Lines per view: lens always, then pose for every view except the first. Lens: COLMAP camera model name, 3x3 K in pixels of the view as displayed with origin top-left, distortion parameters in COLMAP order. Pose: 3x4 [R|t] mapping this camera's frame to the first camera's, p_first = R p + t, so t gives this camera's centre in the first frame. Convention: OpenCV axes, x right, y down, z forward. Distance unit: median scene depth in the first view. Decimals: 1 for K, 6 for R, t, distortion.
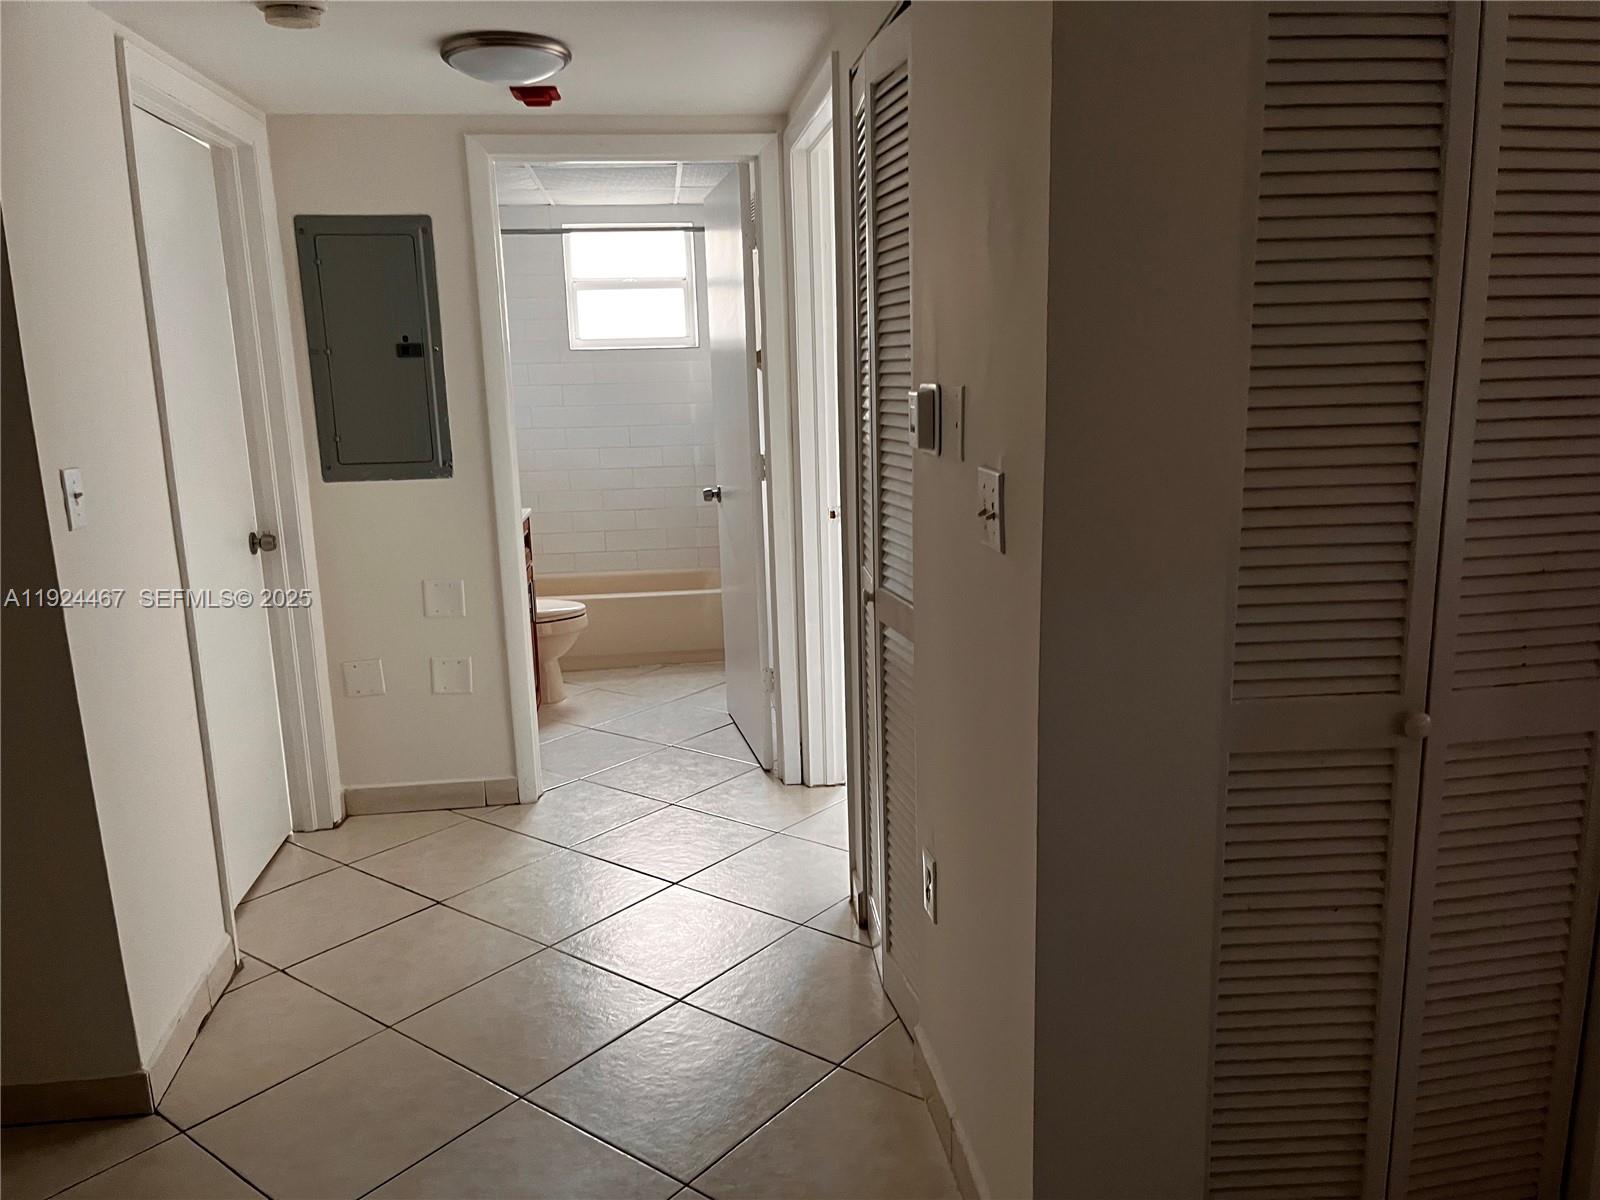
lens RADIAL K [[1215.7, 0, 800.9], [0, 1215.7, 605.0], [0, 0, 1]] dist [0.006996, -0.000238]
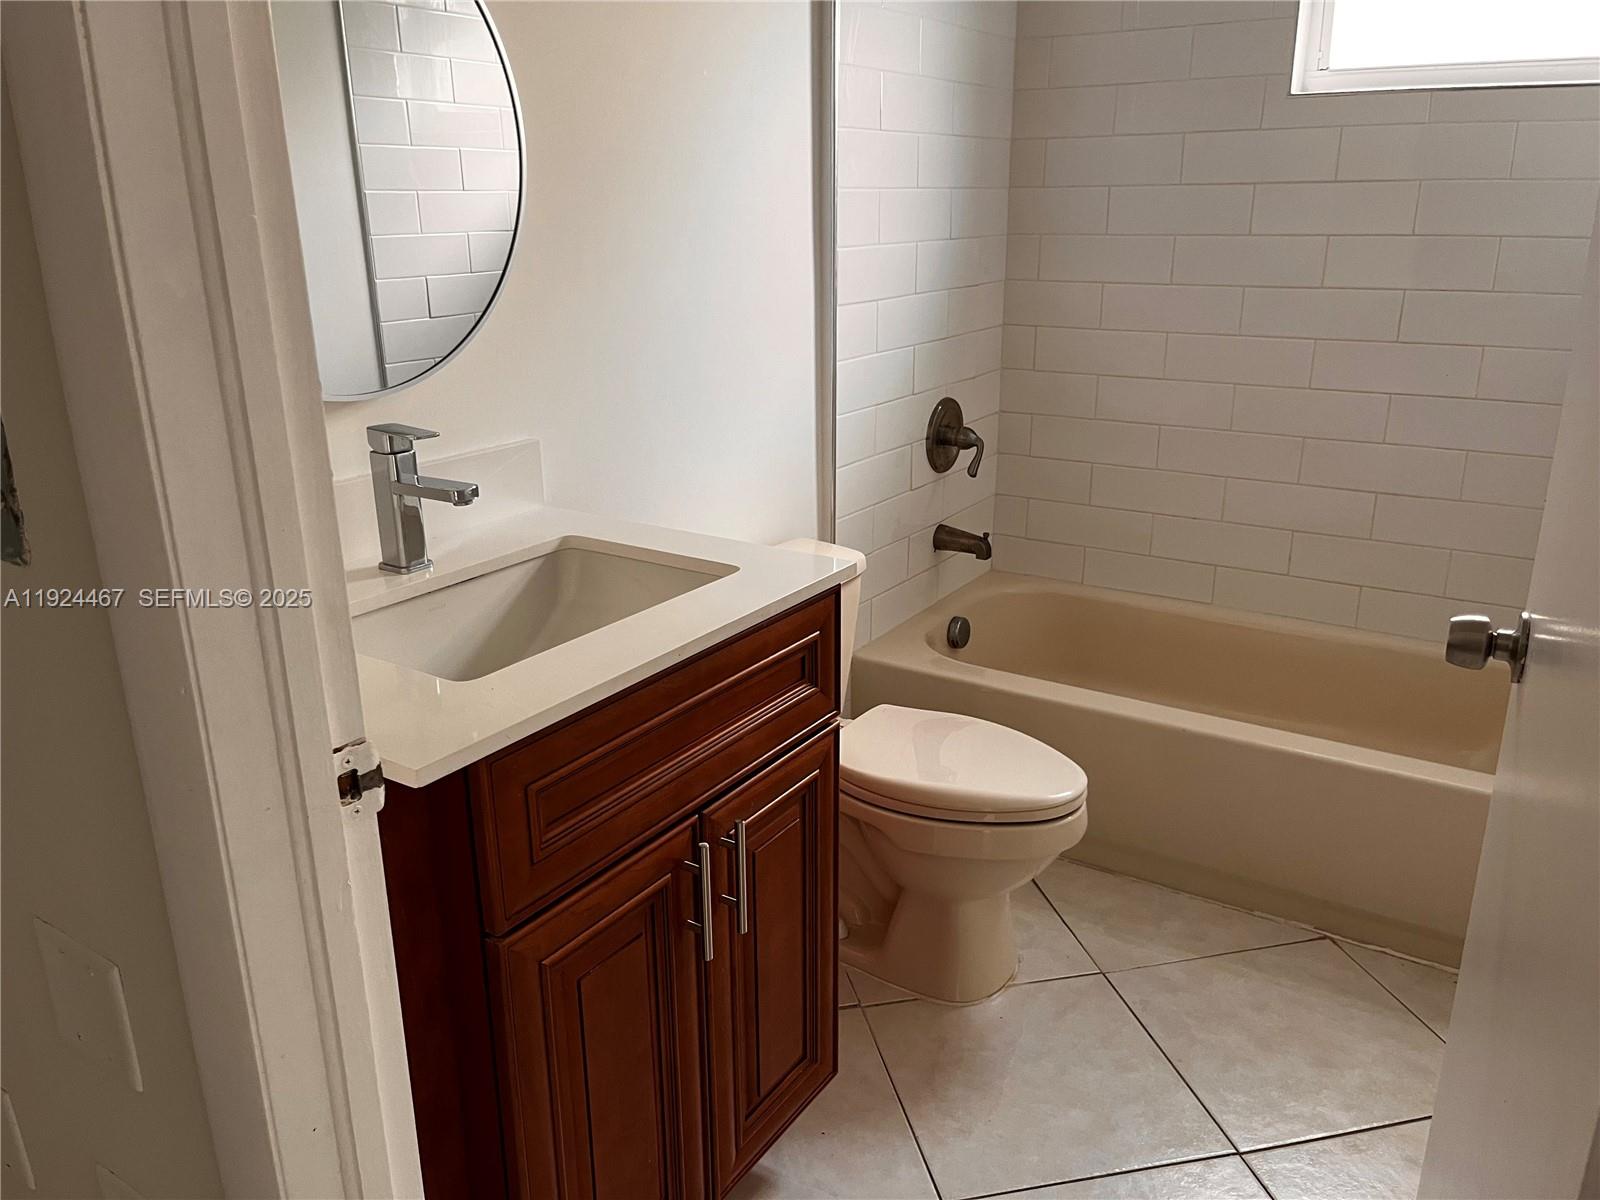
lens RADIAL K [[1215.7, 0, 800.9], [0, 1215.7, 605.0], [0, 0, 1]] dist [0.006996, -0.000238]
pose [[0.764928, 0.224610, -0.603685, -0.046516], [-0.149052, 0.973516, 0.173347, -0.158226], [0.626633, -0.042617, 0.778149, 0.987482]]
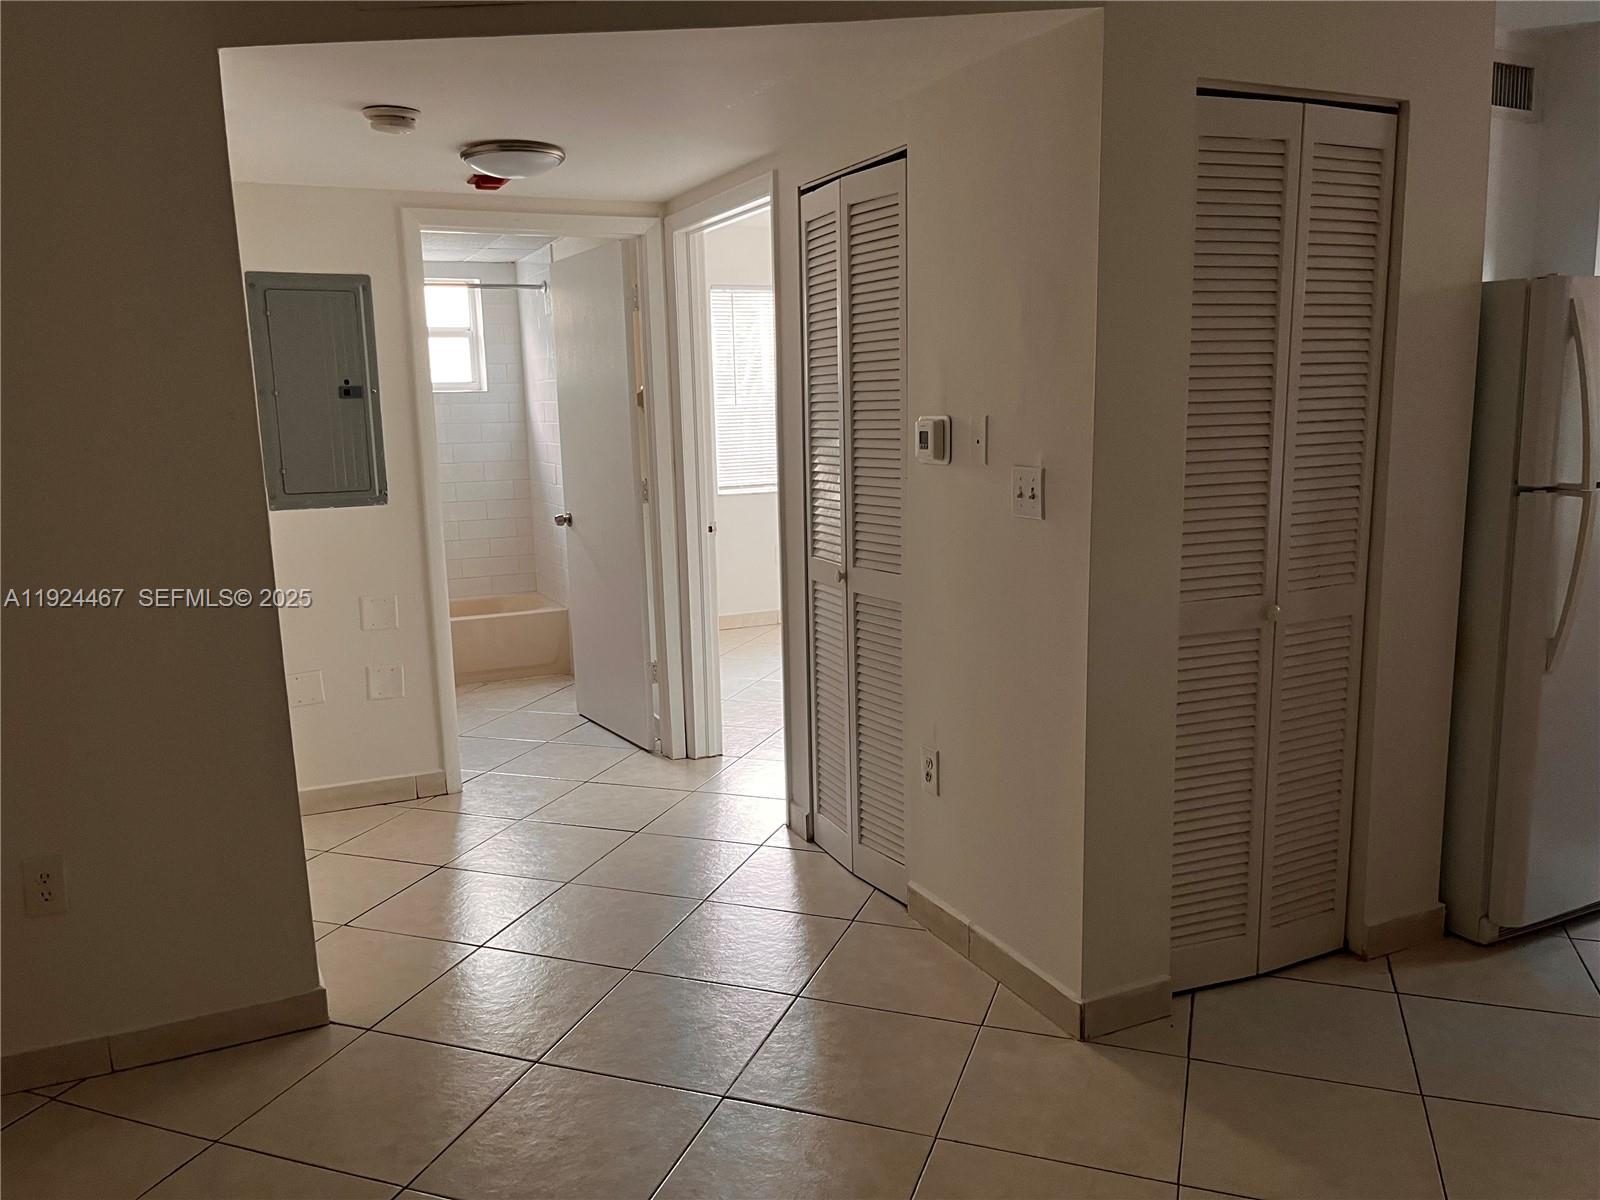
lens RADIAL K [[1190.7, 0, 798.2], [0, 1190.7, 598.2], [0, 0, 1]] dist [0.000708, -0.000106]
pose [[0.955868, -0.044568, 0.290397, -0.254043], [0.056137, 0.997922, -0.031624, 0.039233], [-0.288384, 0.046531, 0.956384, -0.165897]]
